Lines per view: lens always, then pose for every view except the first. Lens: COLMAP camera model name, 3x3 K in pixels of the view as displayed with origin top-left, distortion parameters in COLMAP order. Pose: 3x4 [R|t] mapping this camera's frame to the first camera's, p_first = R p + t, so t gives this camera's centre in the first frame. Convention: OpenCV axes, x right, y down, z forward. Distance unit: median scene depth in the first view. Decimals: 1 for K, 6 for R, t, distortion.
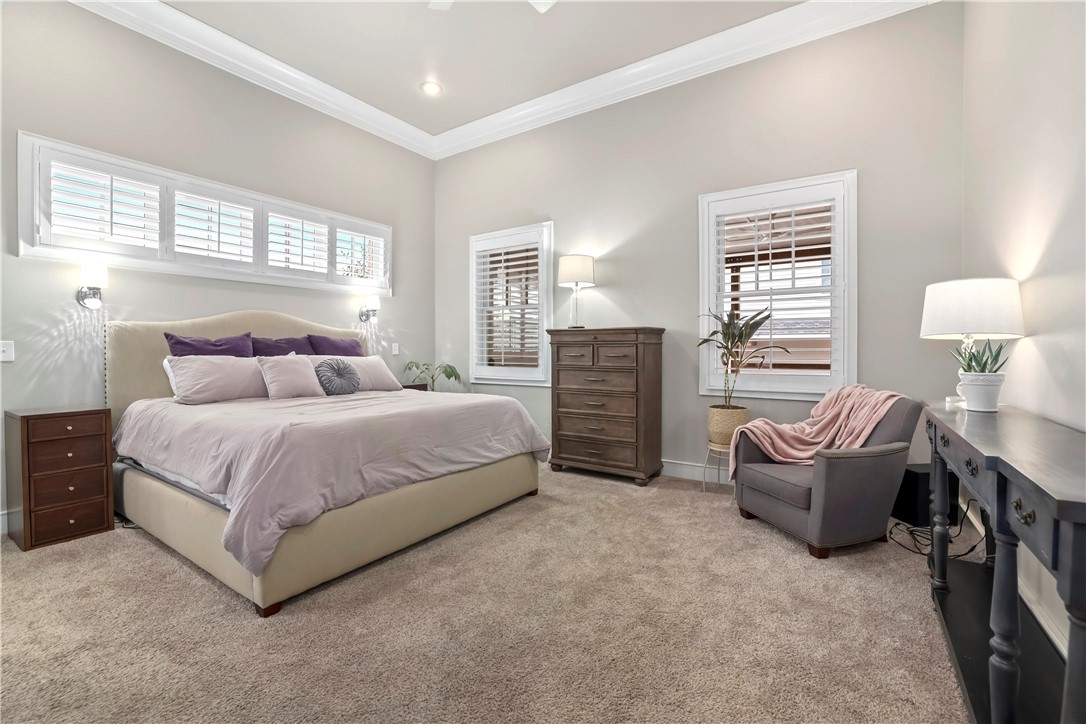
lens RADIAL K [[475.0, 0, 543.4], [0, 475.0, 356.8], [0, 0, 1]] dist [-0.037985, 0.005933]
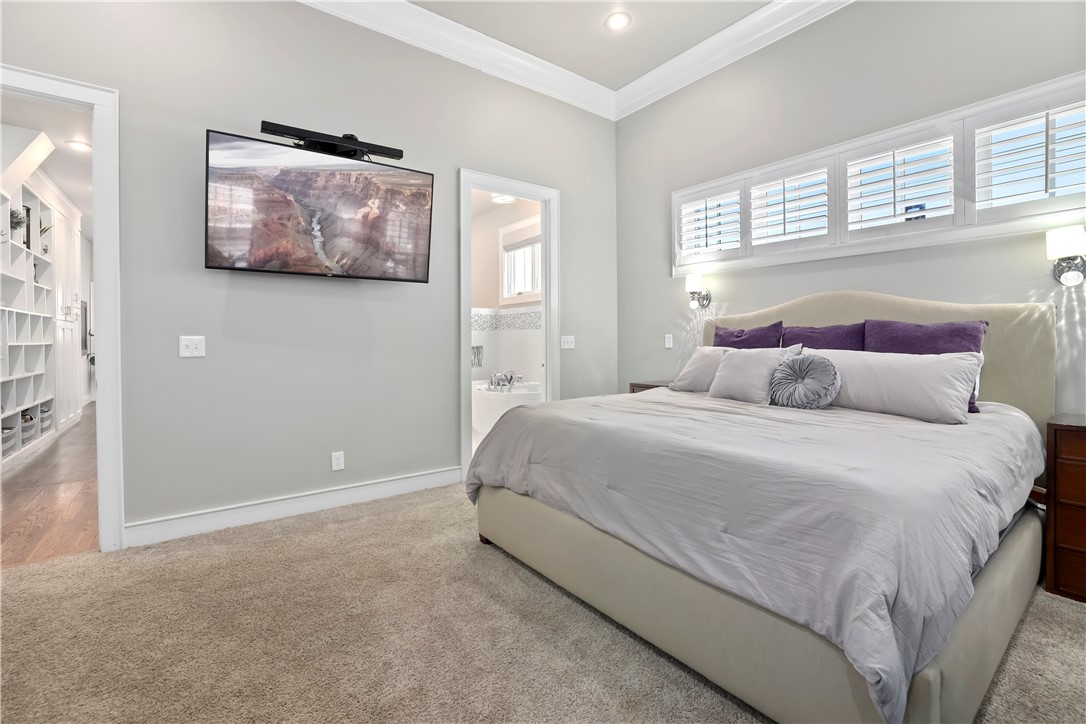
lens RADIAL K [[475.0, 0, 554.0], [0, 475.0, 344.4], [0, 0, 1]] dist [-0.037985, 0.005933]
pose [[-0.316343, 0.009282, -0.948599, 0.349488], [-0.012285, 0.999828, 0.013880, -0.015764], [0.948565, 0.016044, -0.316175, 0.919415]]
